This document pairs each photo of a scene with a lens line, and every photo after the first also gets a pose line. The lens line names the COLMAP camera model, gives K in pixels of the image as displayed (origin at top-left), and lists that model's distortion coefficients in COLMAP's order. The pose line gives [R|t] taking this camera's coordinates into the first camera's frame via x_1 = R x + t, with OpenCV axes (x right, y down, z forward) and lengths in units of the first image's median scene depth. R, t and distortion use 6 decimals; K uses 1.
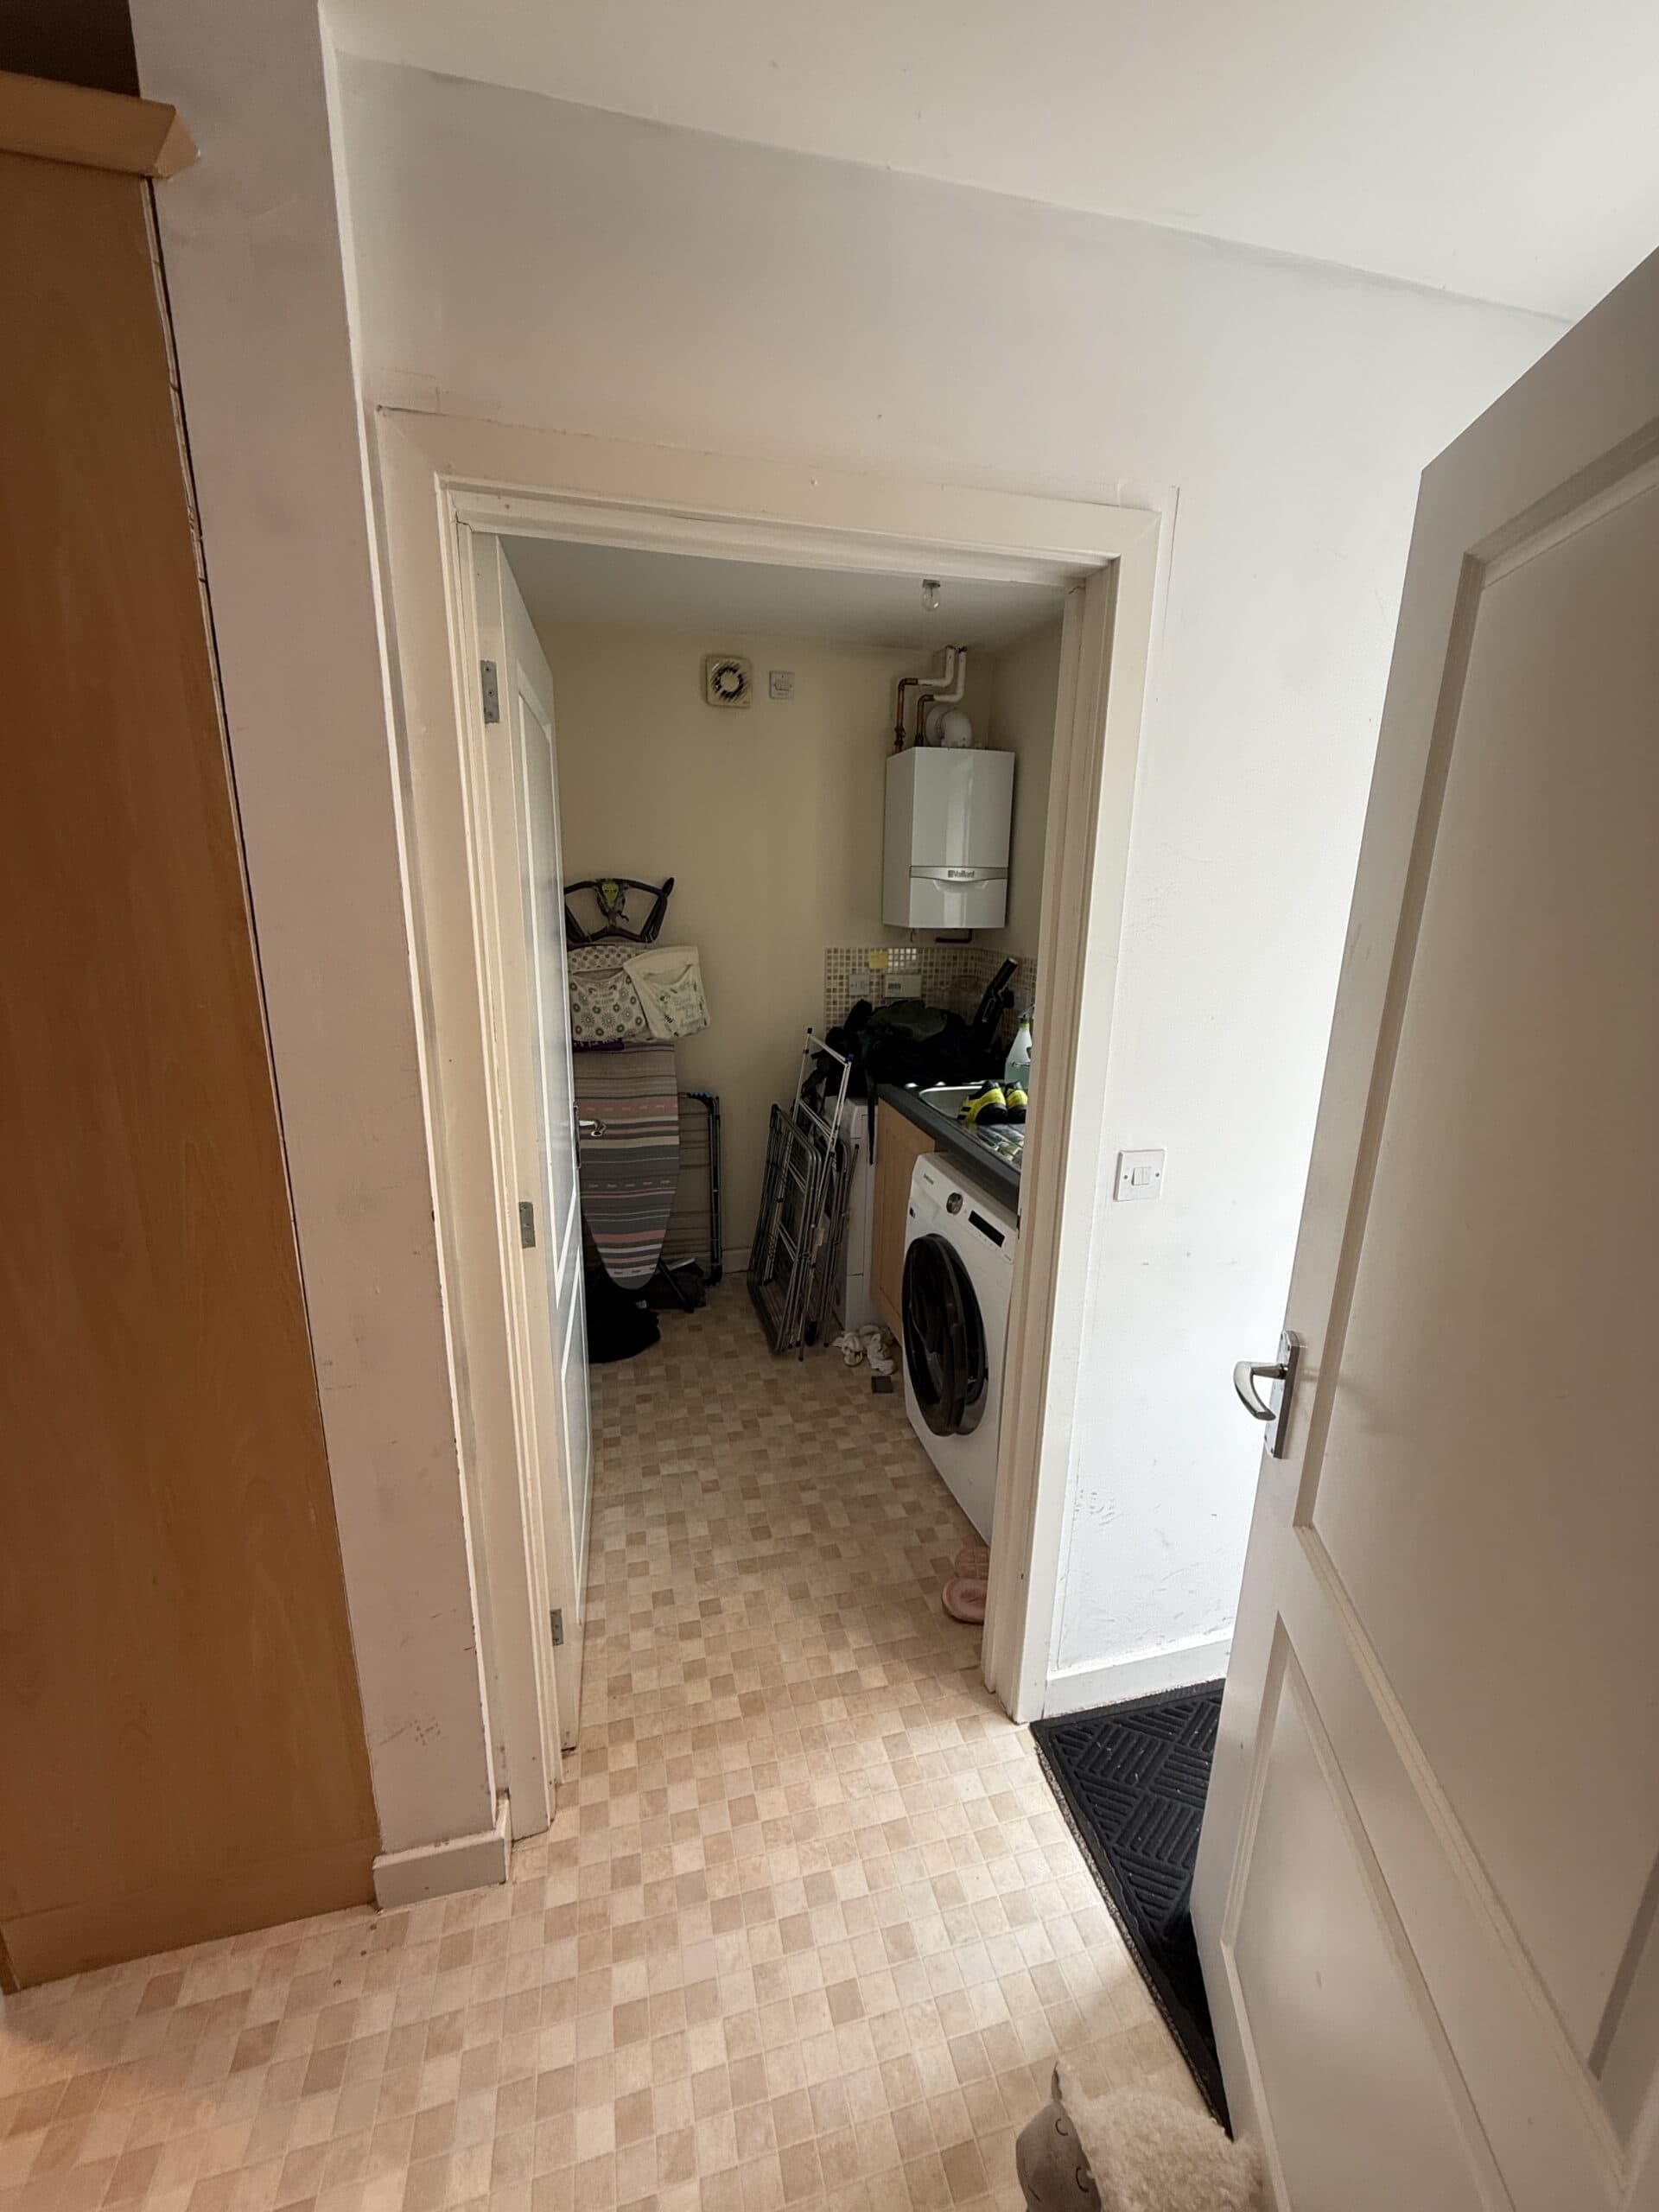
lens RADIAL K [[880.4, 0, 834.6], [0, 880.4, 1105.6], [0, 0, 1]] dist [-0.002236, -0.000089]
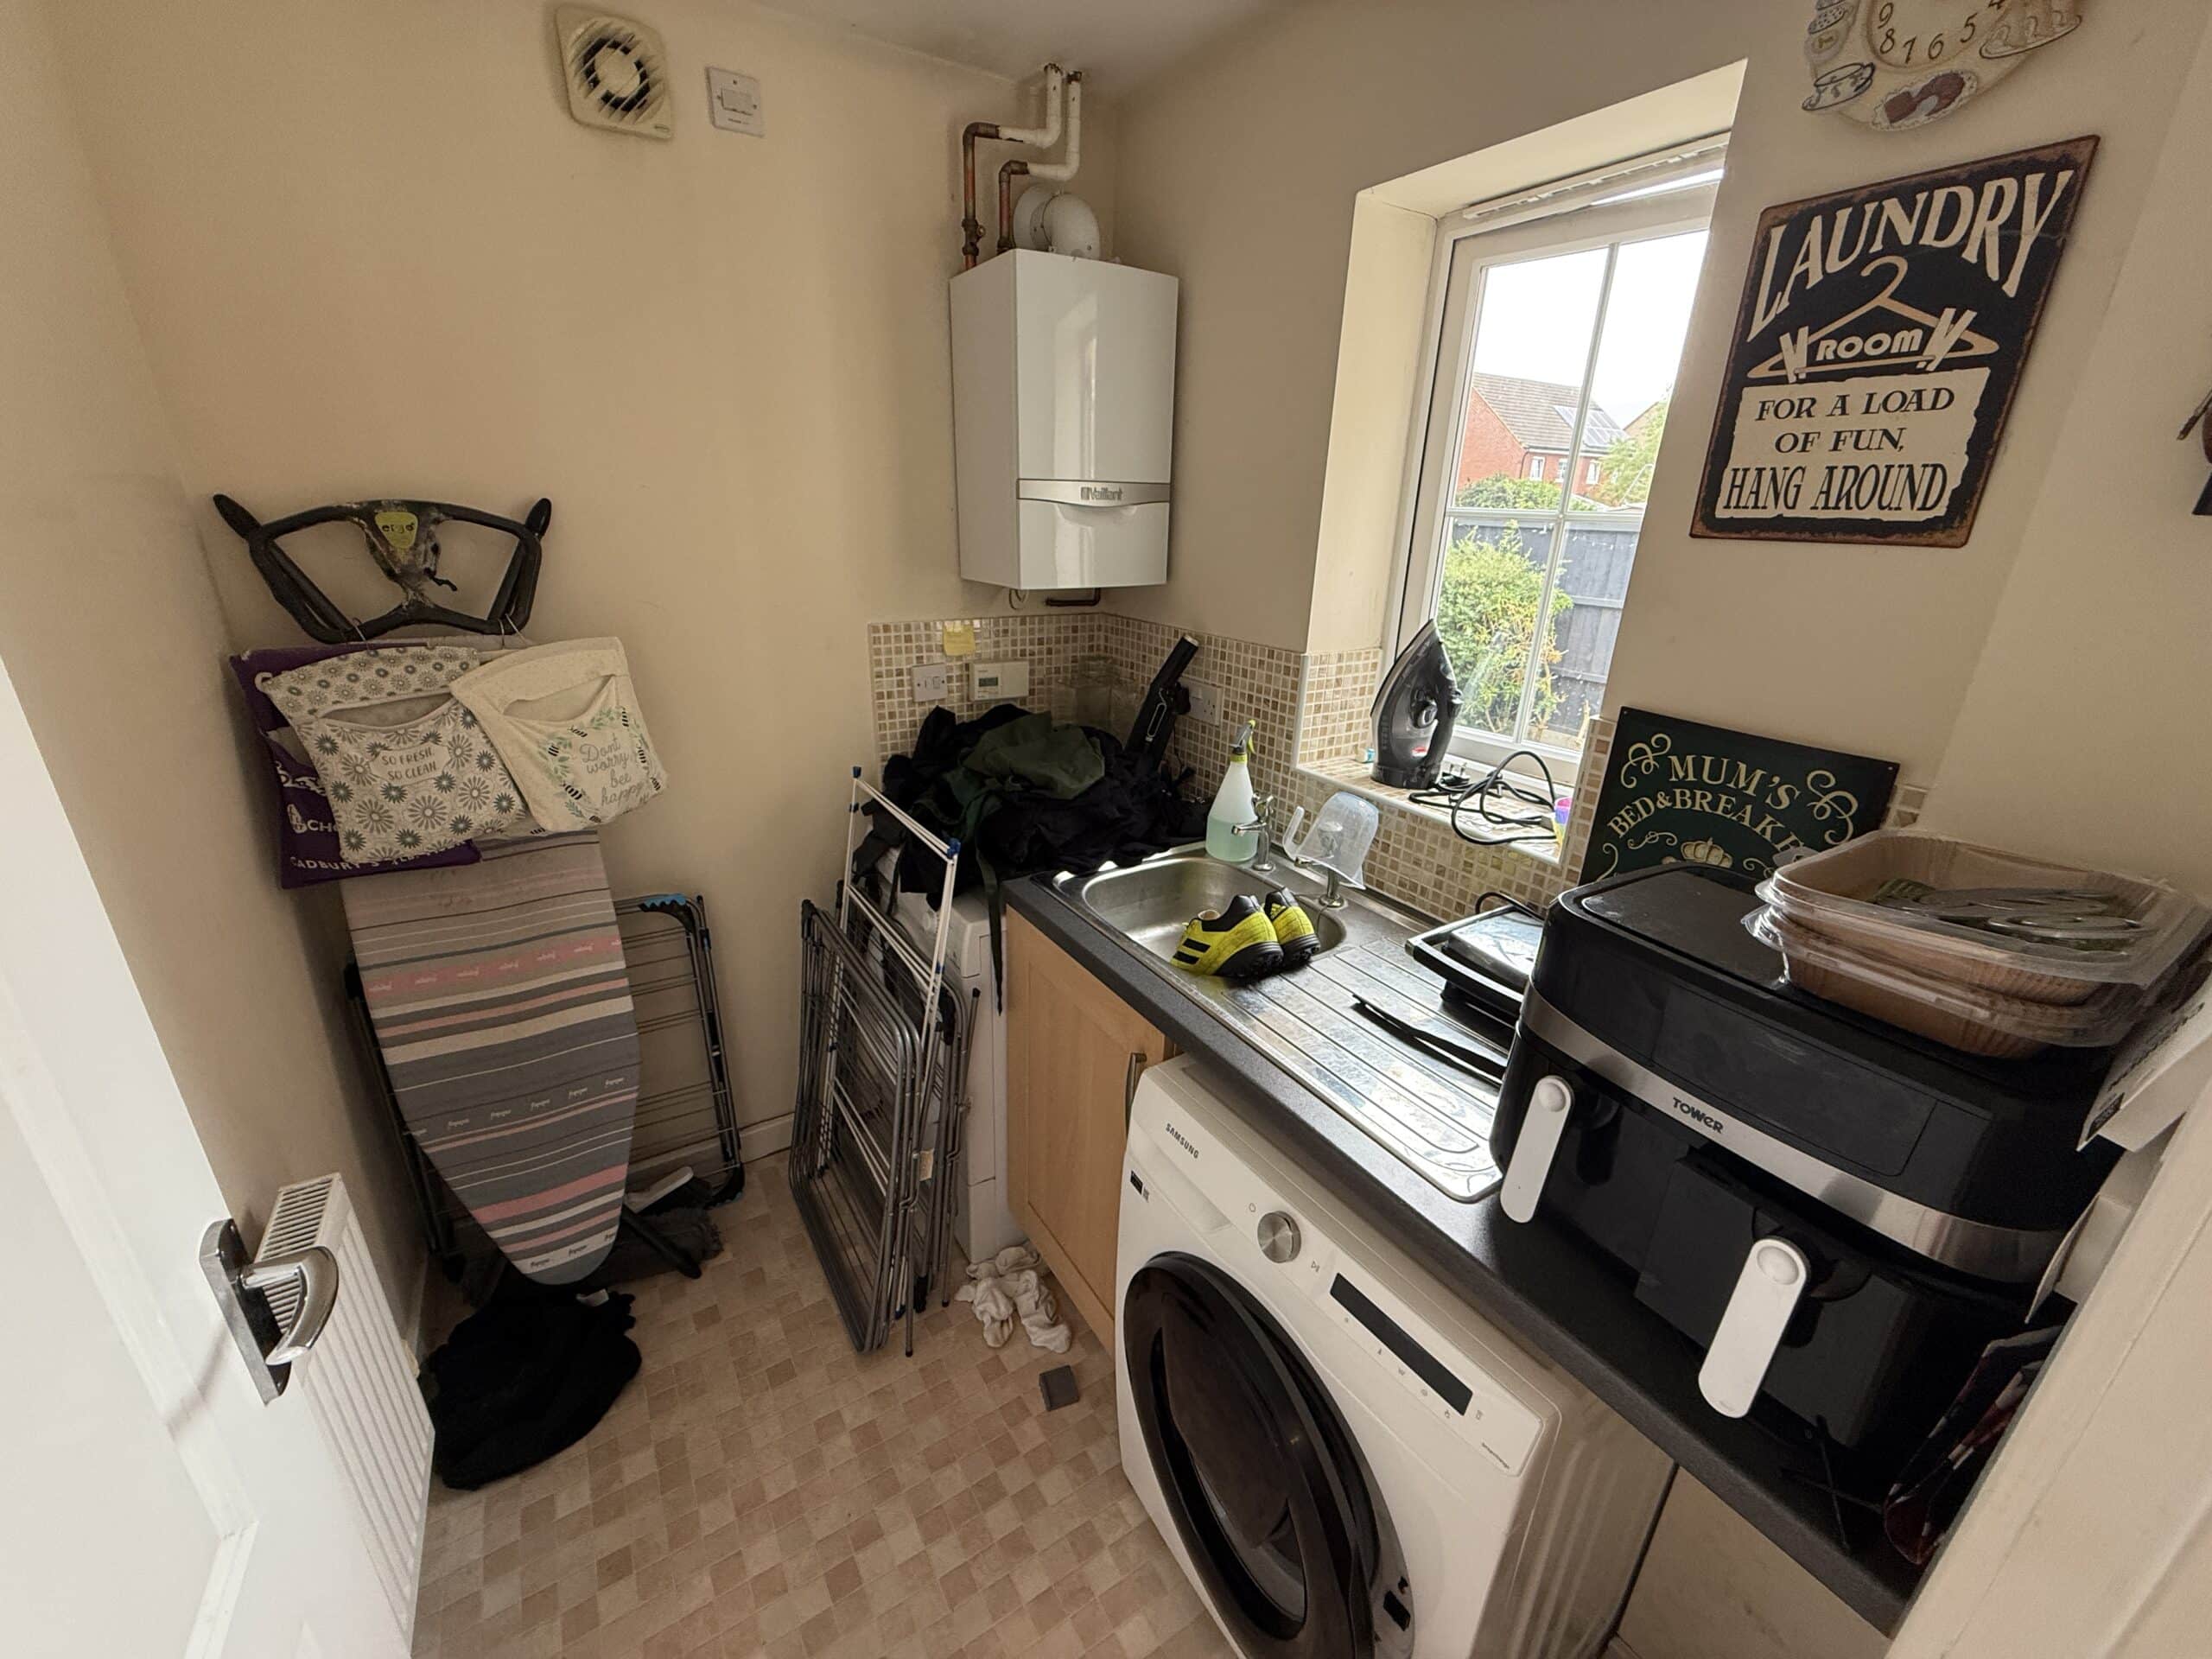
lens RADIAL K [[880.4, 0, 1104.0], [0, 880.4, 835.1], [0, 0, 1]] dist [-0.002236, -0.000089]
pose [[0.955535, -0.101140, 0.276992, -0.040415], [0.069169, 0.990008, 0.122879, -0.111588], [-0.286652, -0.098256, 0.952983, 0.423270]]
